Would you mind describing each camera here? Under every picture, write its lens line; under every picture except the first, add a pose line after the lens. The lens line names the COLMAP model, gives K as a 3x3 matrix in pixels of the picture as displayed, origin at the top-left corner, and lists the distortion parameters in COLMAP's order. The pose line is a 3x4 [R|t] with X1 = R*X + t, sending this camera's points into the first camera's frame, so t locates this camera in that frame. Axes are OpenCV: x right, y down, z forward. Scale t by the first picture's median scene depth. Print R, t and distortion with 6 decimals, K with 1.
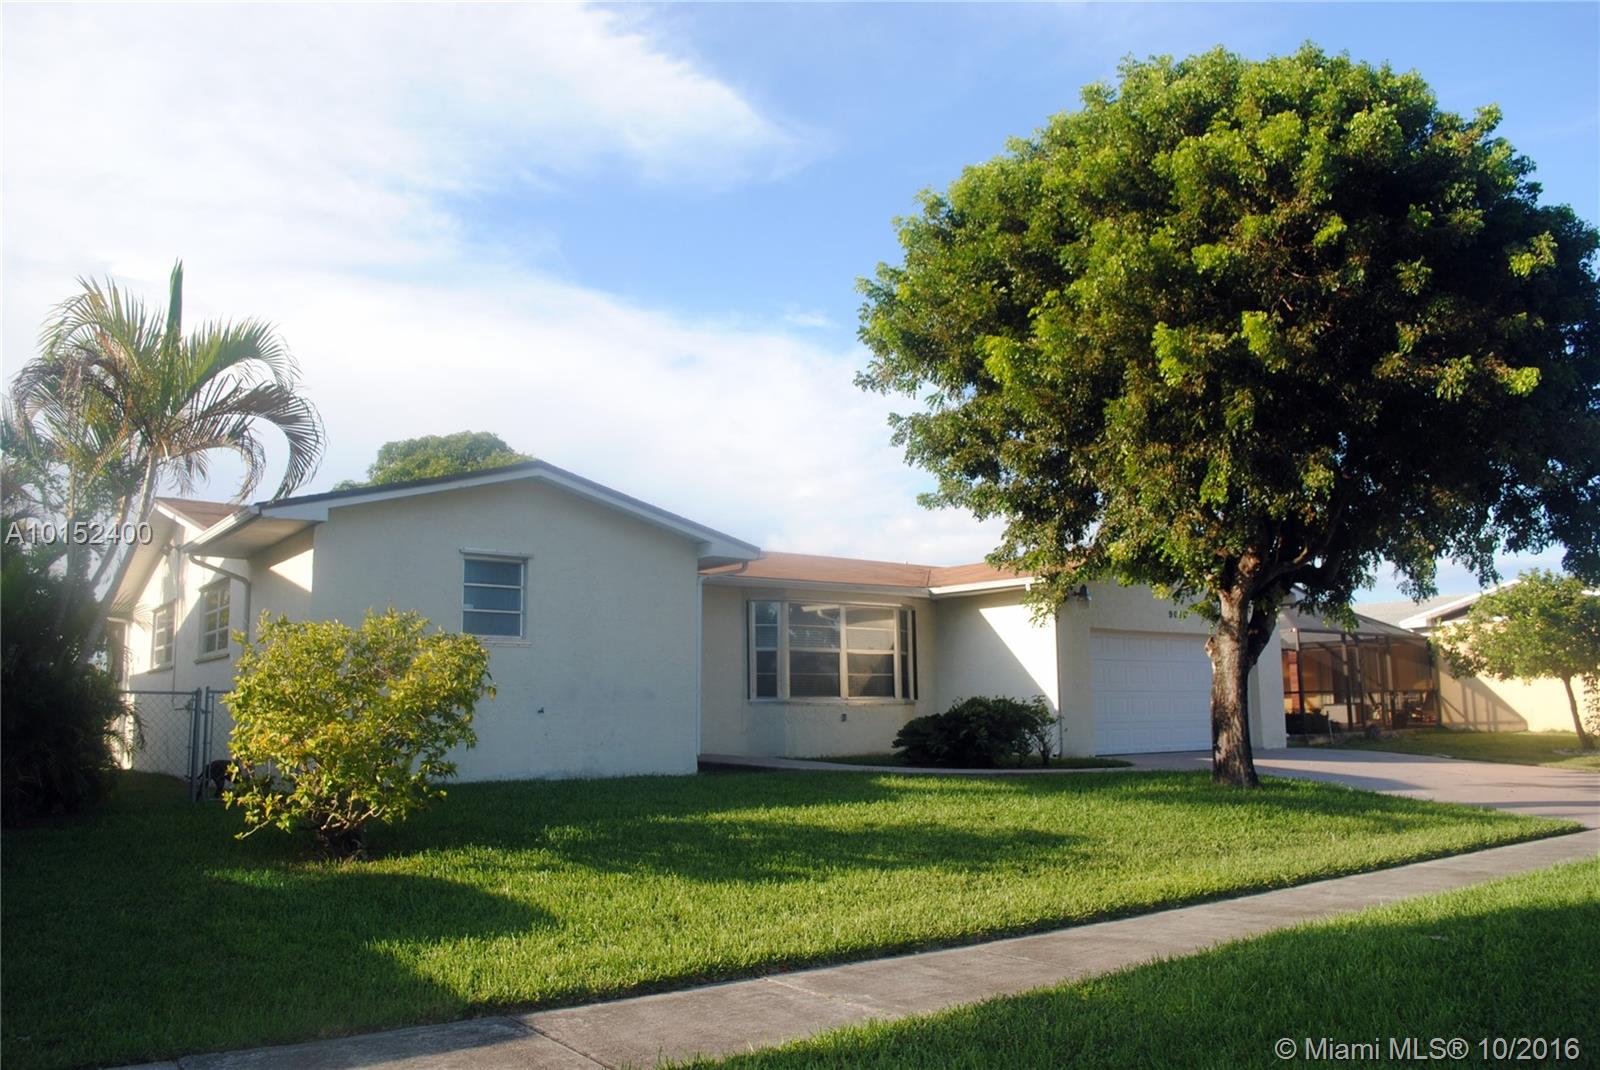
lens RADIAL K [[1269.2, 0, 800.0], [0, 1269.2, 535.0], [0, 0, 1]] dist [-0.041204, -0.001684]
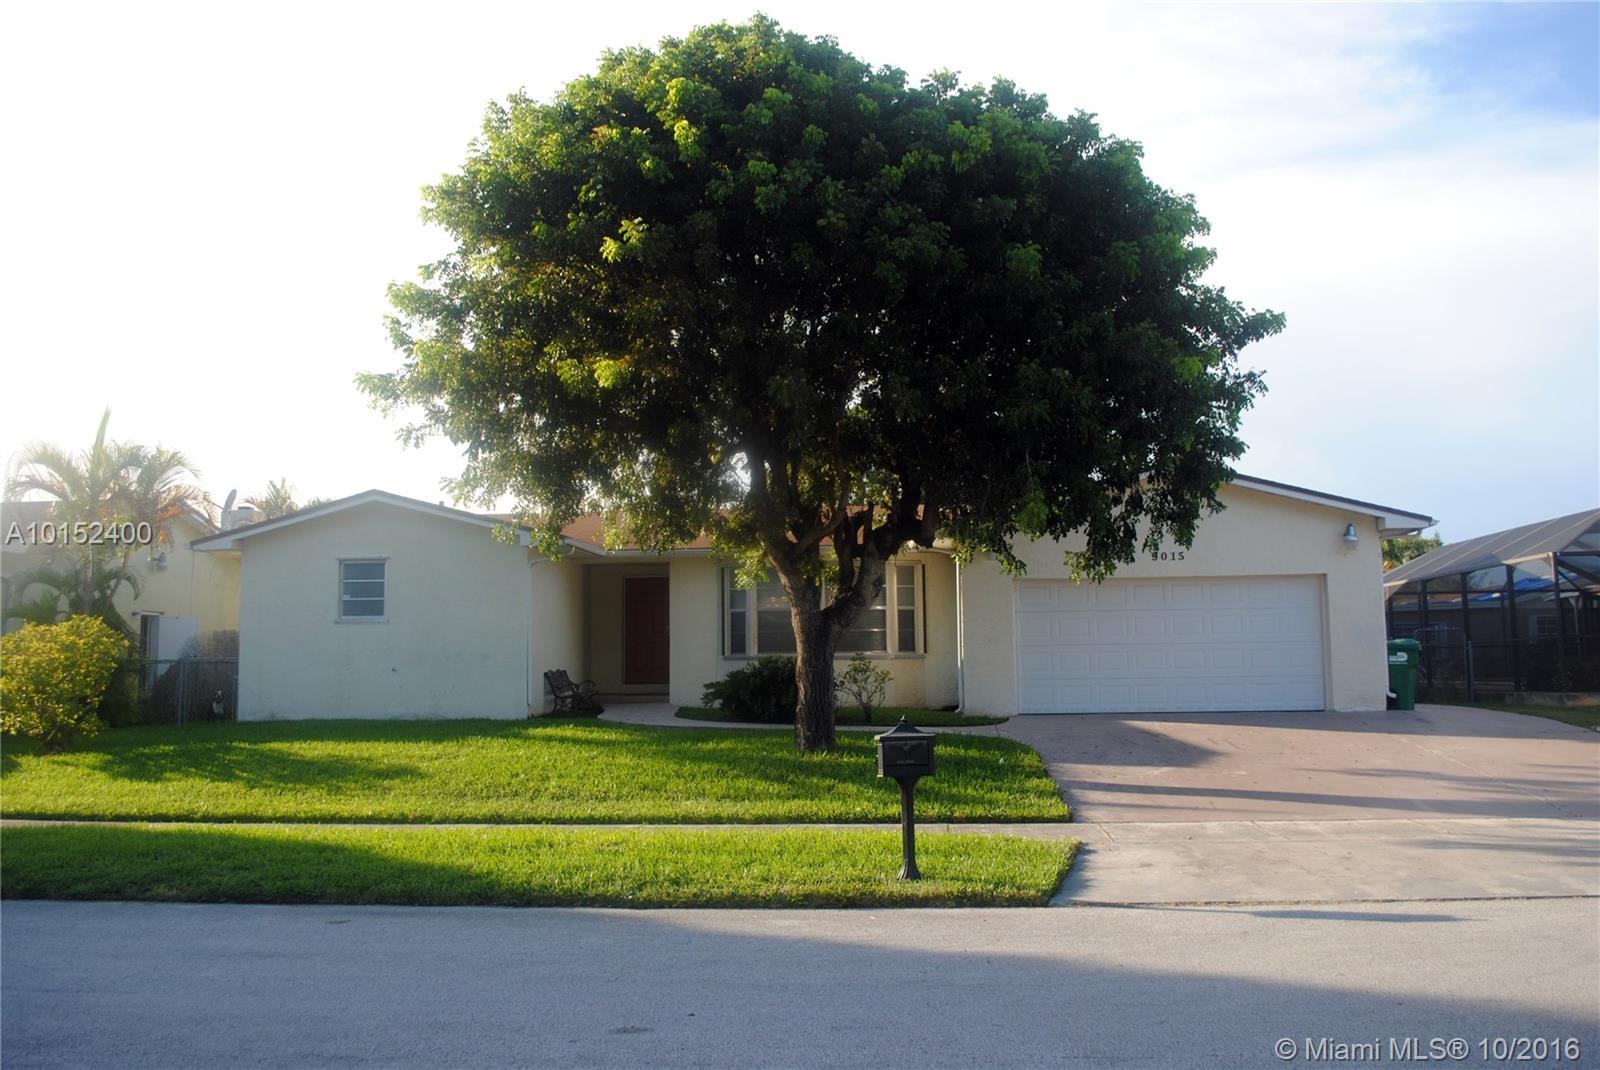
lens RADIAL K [[1376.3, 0, 800.0], [0, 1376.3, 535.0], [0, 0, 1]] dist [-0.008679, -0.137862]
pose [[0.746516, -0.055348, -0.663062, 1.065065], [0.096806, 0.994965, 0.025937, -0.002656], [0.658288, -0.083551, 0.748115, 0.178106]]
